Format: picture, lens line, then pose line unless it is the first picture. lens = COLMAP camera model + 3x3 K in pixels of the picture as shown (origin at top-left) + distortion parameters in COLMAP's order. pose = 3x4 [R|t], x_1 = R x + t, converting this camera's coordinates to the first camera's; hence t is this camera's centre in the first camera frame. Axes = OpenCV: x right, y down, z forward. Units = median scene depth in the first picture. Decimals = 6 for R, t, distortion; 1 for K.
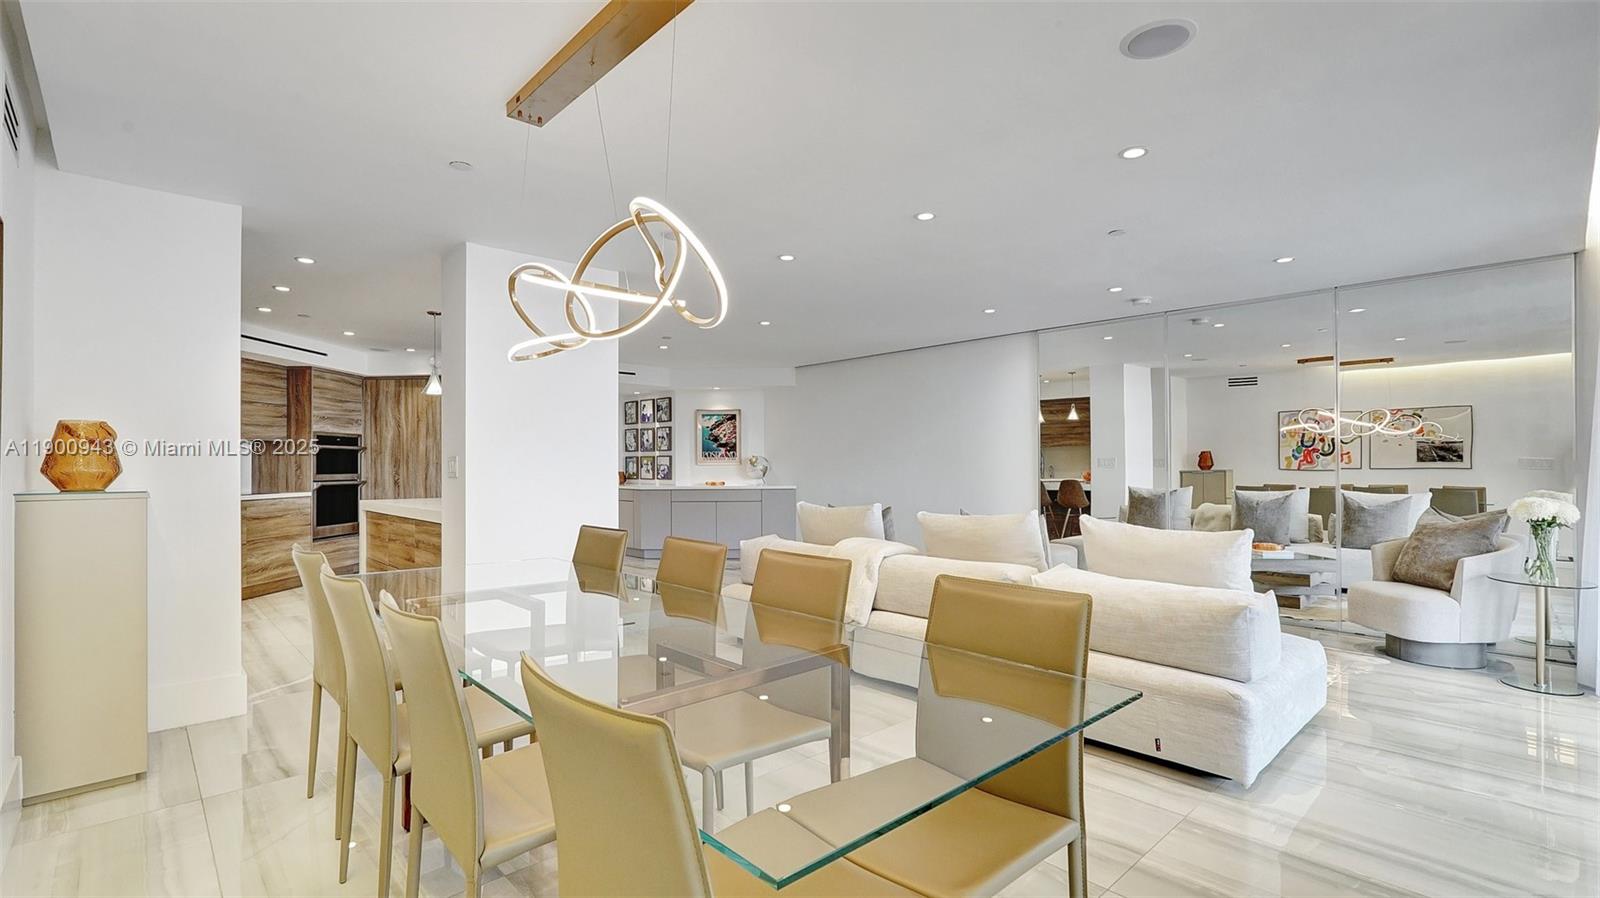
lens RADIAL K [[754.0, 0, 803.0], [0, 754.0, 462.3], [0, 0, 1]] dist [-0.001926, 0.000504]
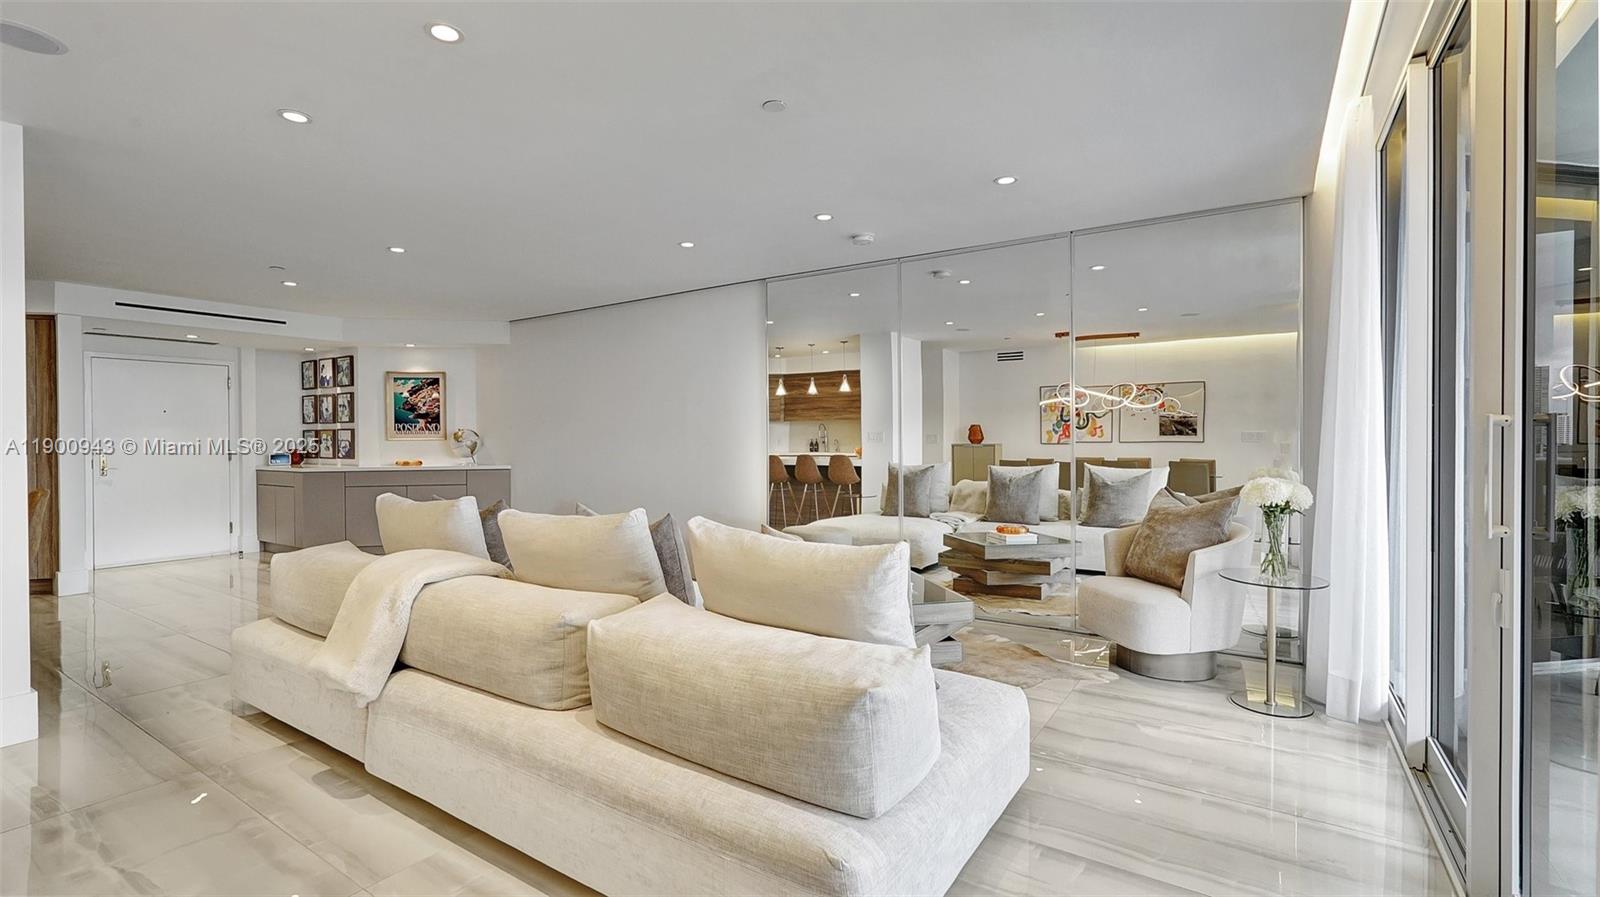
lens RADIAL K [[754.4, 0, 800.0], [0, 754.4, 448.5], [0, 0, 1]] dist [-0.016458, -0.000189]
pose [[0.972996, -0.004907, 0.230768, 0.109828], [0.001294, 0.999874, 0.015806, 0.000211], [-0.230817, -0.015080, 0.972880, 0.124017]]
